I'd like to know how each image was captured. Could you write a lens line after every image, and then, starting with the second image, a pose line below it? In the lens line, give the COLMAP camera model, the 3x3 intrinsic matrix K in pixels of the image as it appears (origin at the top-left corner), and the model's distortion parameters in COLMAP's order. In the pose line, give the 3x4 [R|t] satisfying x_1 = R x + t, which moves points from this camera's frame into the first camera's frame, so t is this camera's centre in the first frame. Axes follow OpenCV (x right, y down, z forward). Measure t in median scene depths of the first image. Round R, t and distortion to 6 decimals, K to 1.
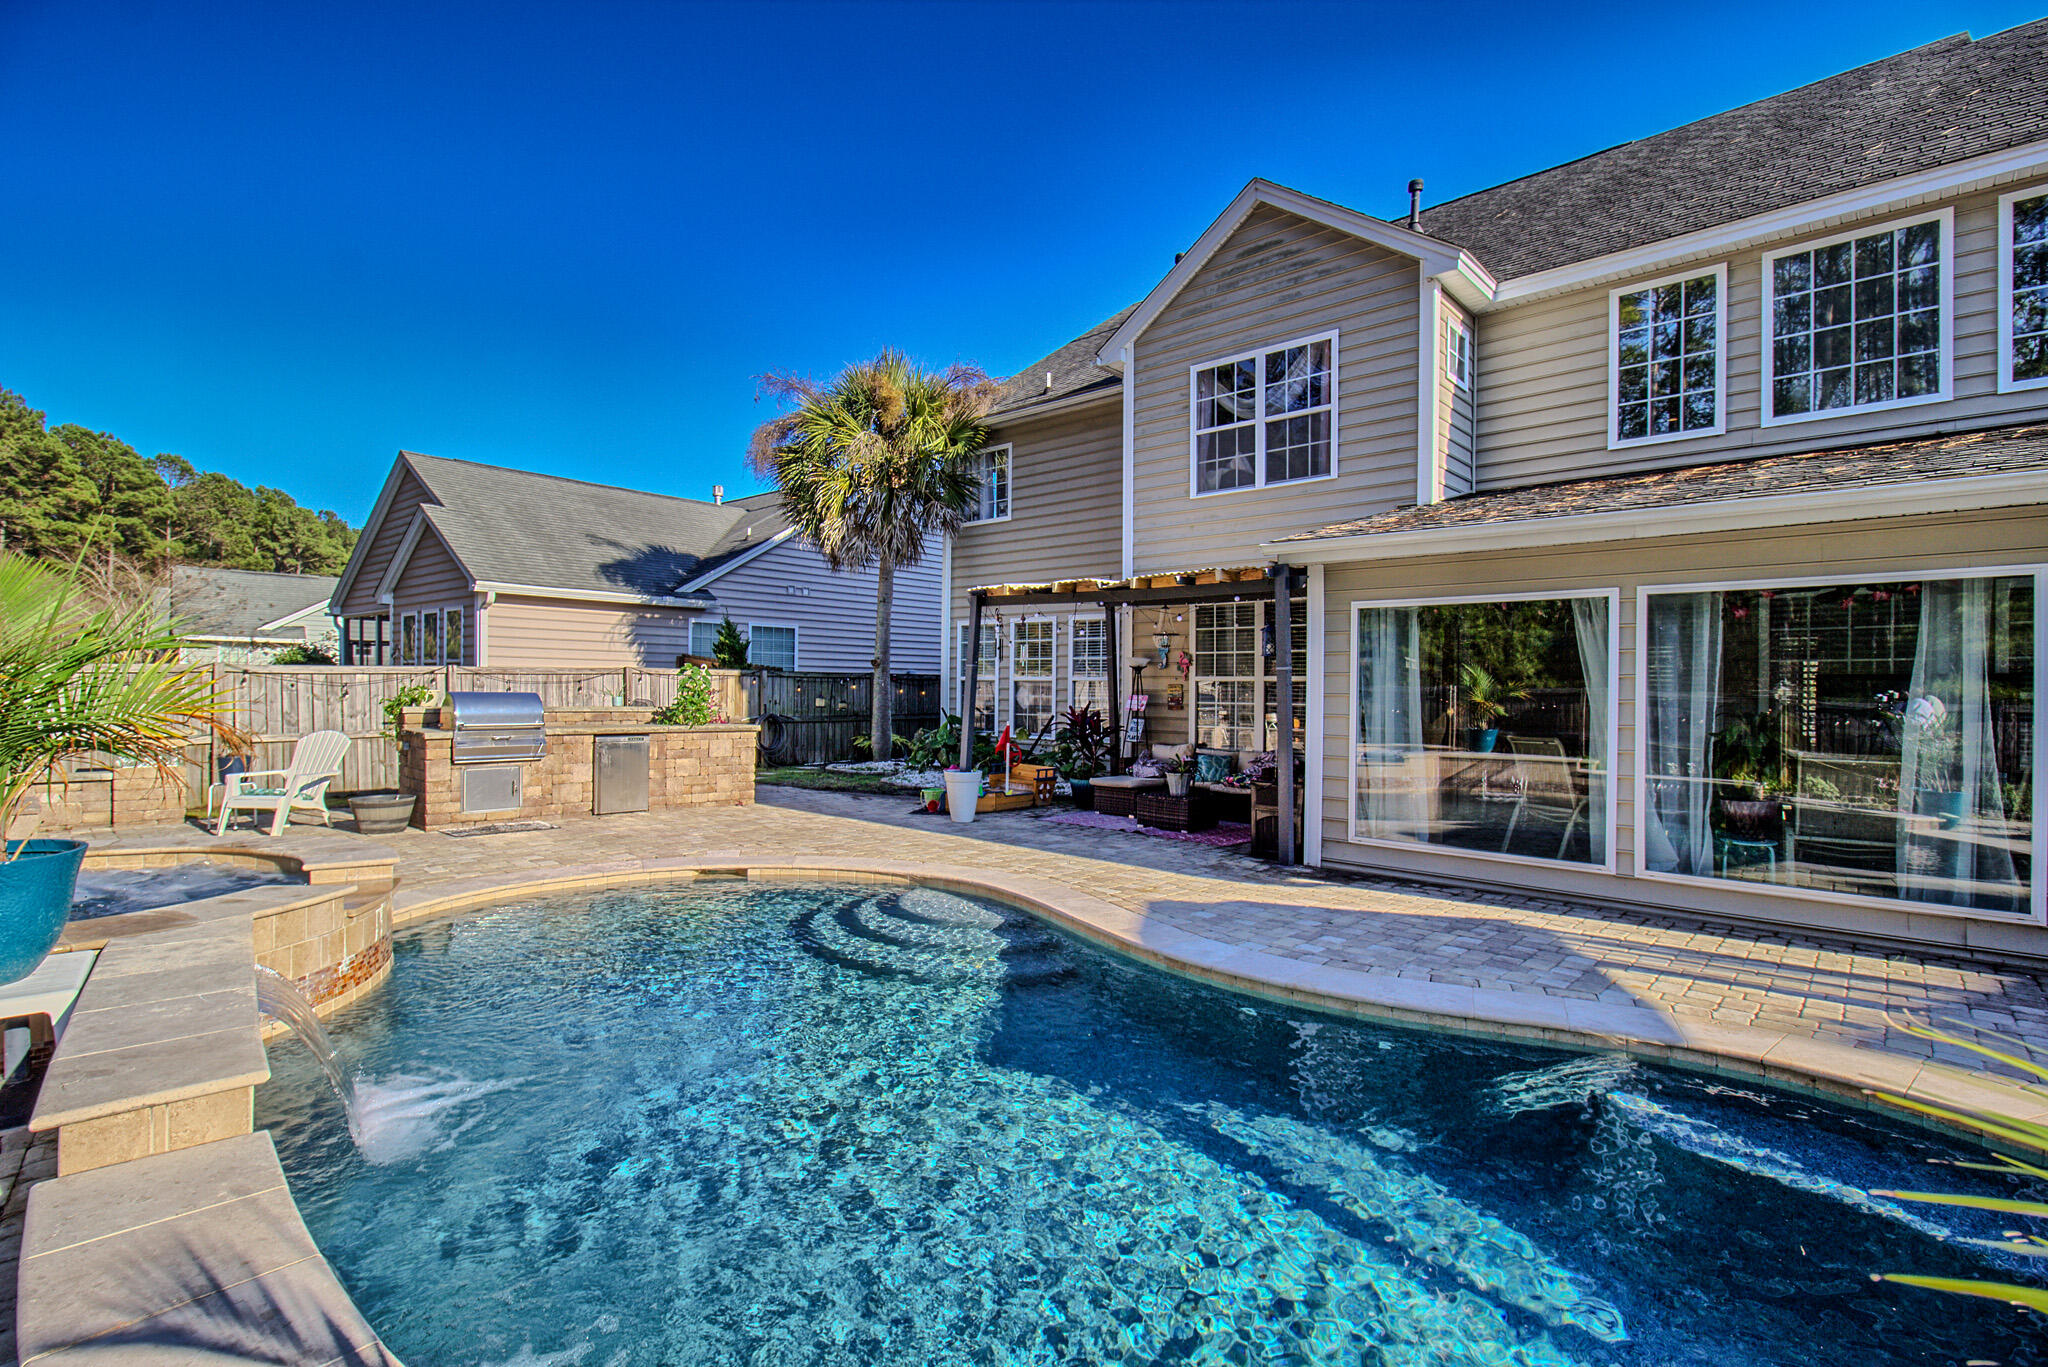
lens RADIAL K [[932.4, 0, 1018.1], [0, 932.4, 685.9], [0, 0, 1]] dist [-0.000391, 0.002336]
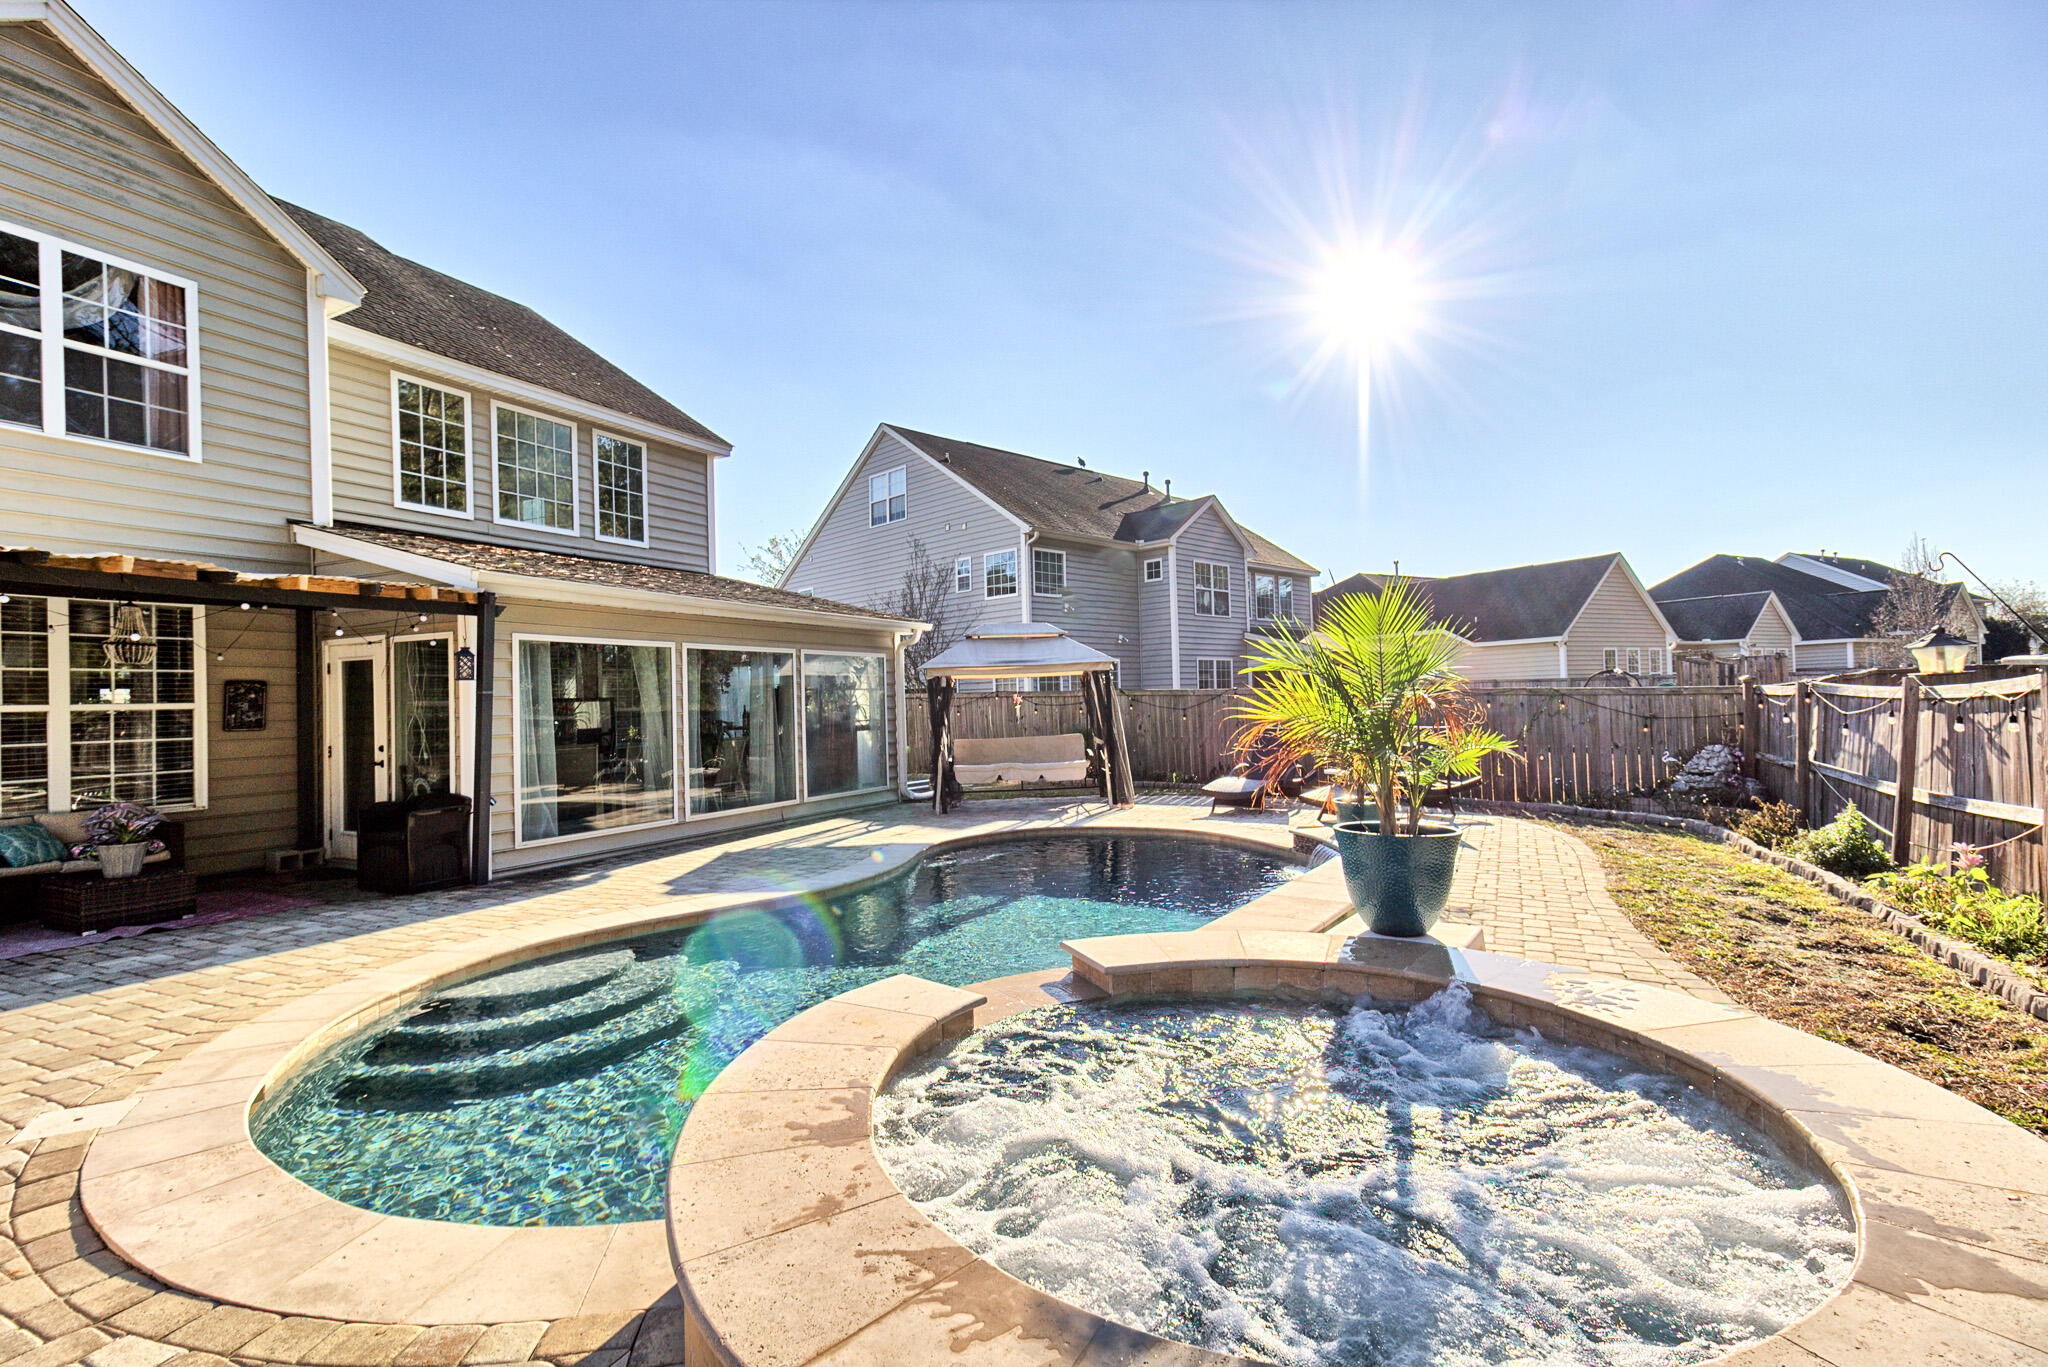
lens RADIAL K [[932.4, 0, 1029.9], [0, 932.4, 684.0], [0, 0, 1]] dist [-0.000391, 0.002336]
pose [[-0.309849, 0.003840, 0.950778, -0.704716], [0.021642, 0.999761, 0.003016, -0.015169], [-0.950540, 0.021511, -0.309858, 0.592806]]
